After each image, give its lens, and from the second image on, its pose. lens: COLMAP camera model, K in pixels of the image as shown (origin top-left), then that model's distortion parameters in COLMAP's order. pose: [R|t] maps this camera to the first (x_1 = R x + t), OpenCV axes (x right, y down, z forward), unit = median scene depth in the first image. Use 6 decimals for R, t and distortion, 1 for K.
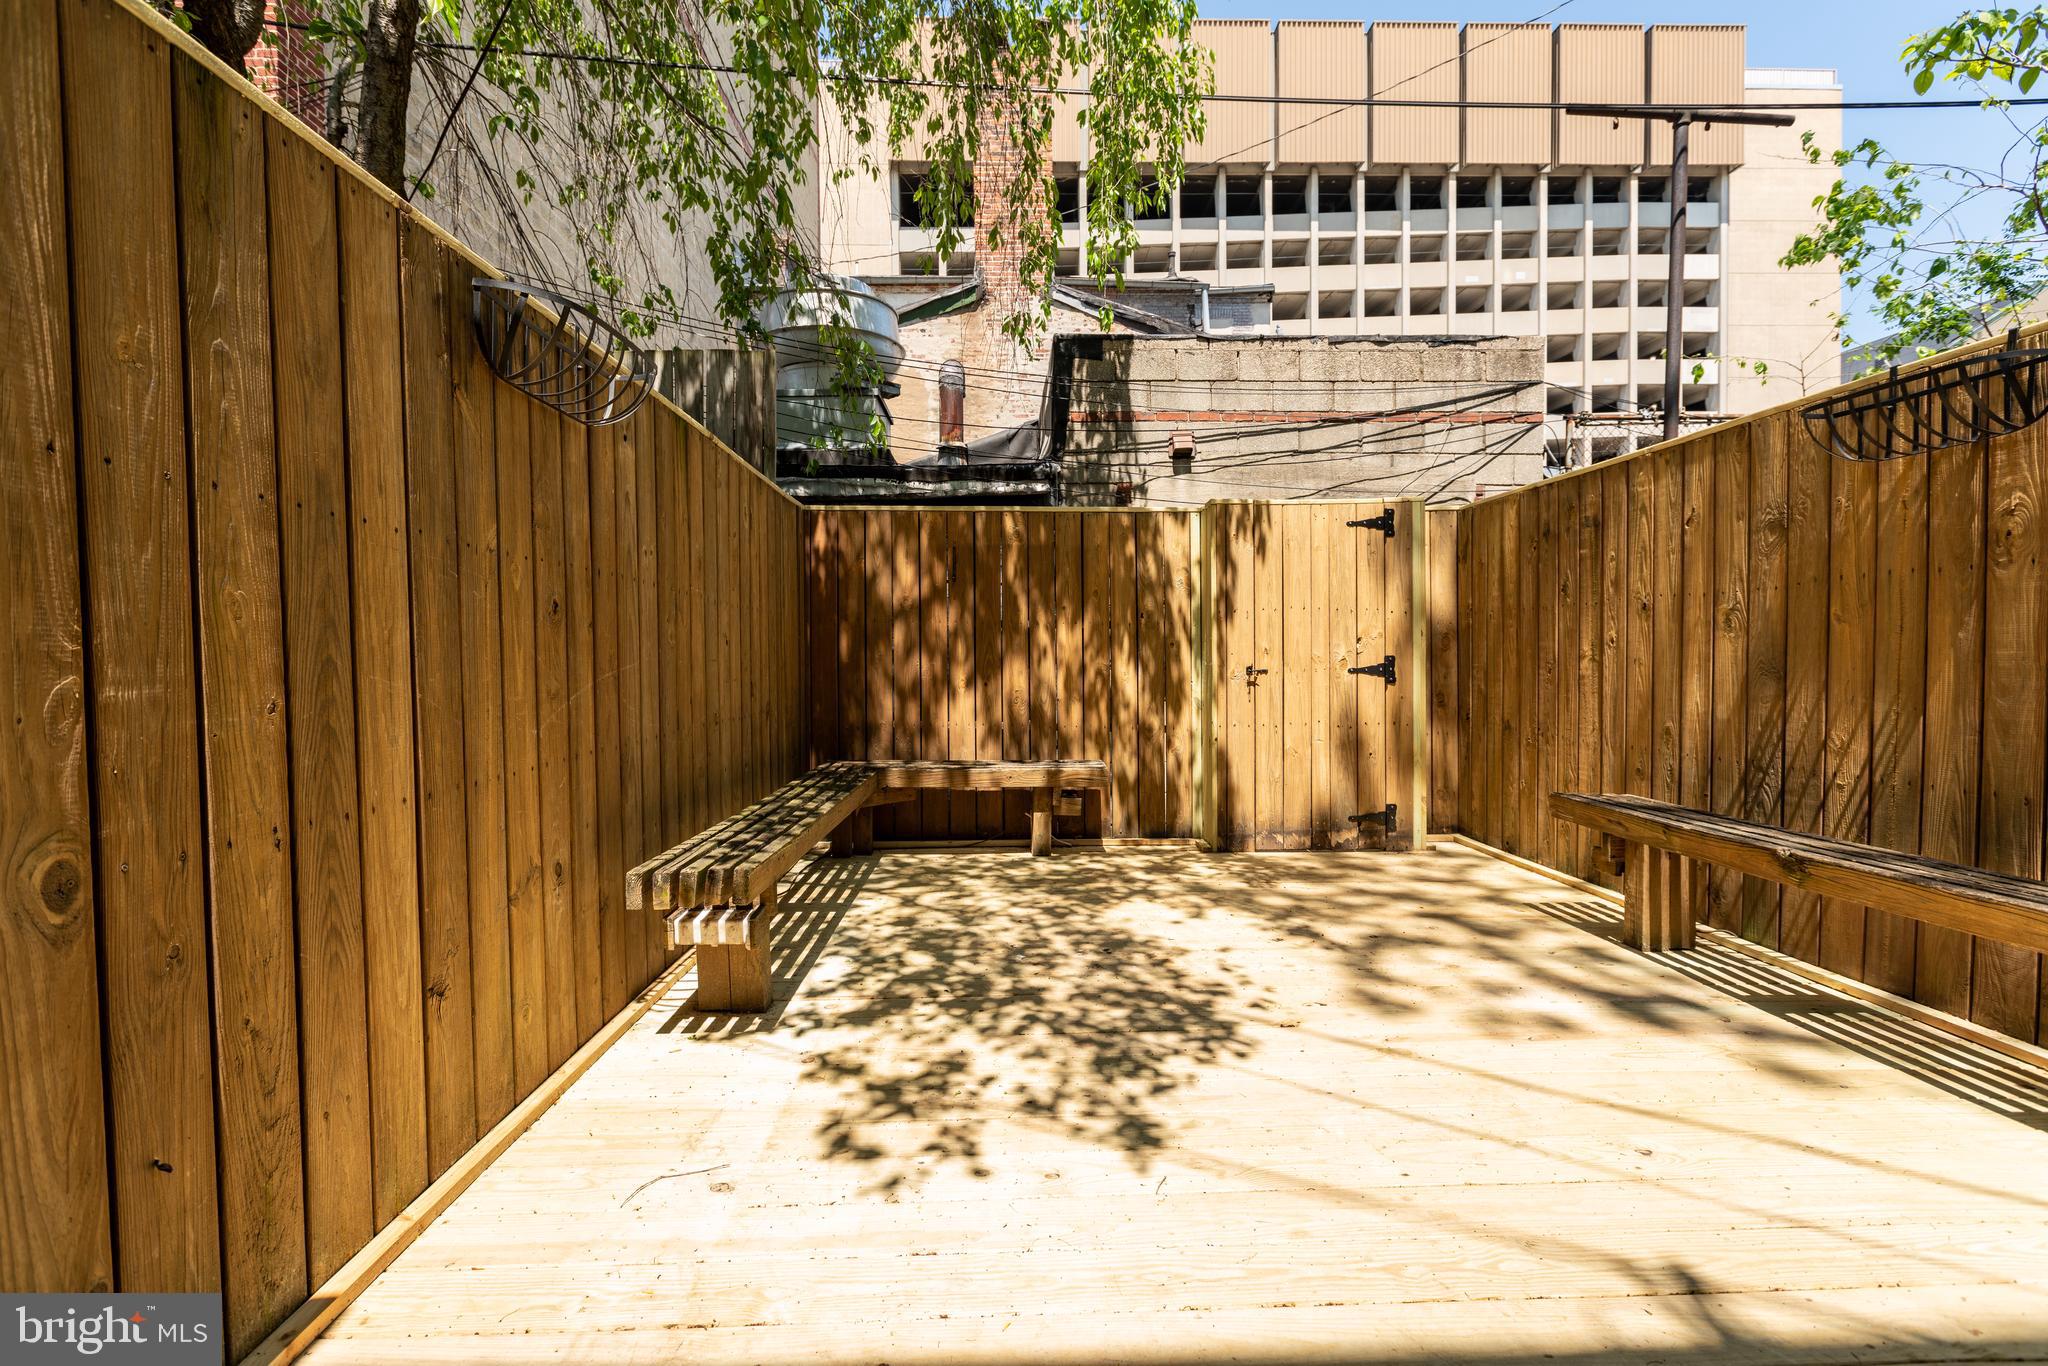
lens RADIAL K [[905.3, 0, 1021.8], [0, 905.3, 686.4], [0, 0, 1]] dist [-0.000240, 0.000179]
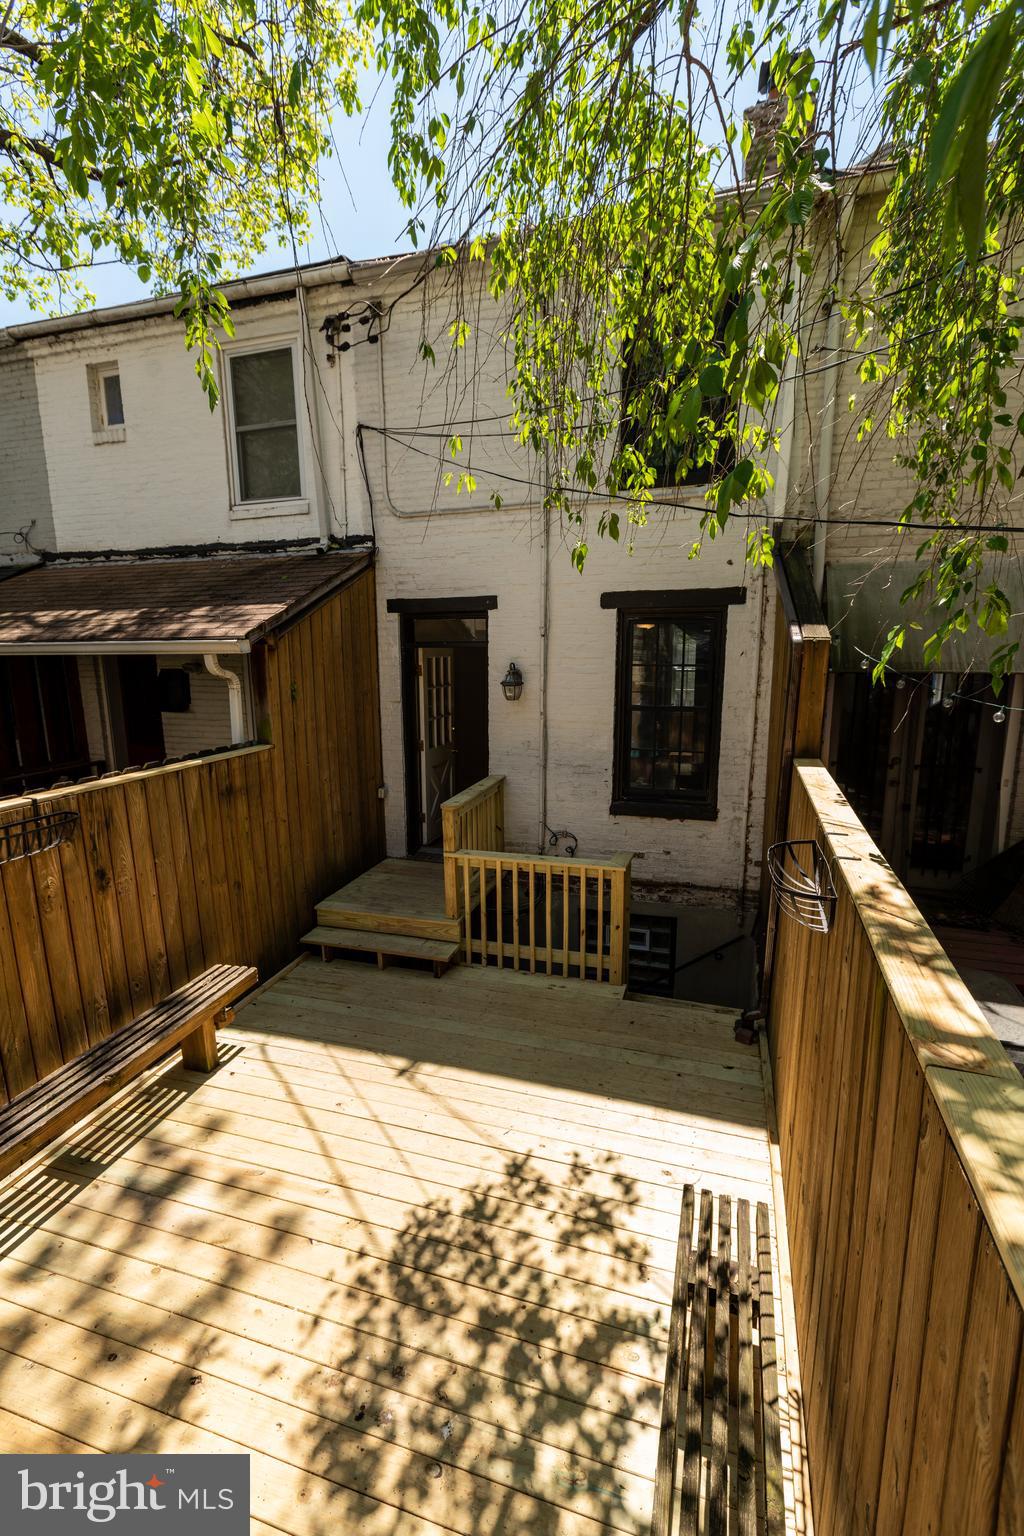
lens RADIAL K [[679.0, 0, 517.2], [0, 679.0, 765.1], [0, 0, 1]] dist [-0.000240, 0.000179]
pose [[-0.943214, -0.046714, 0.328883, -0.315857], [0.027124, 0.975926, 0.216408, -0.648956], [-0.331075, 0.213040, -0.919241, 1.711292]]
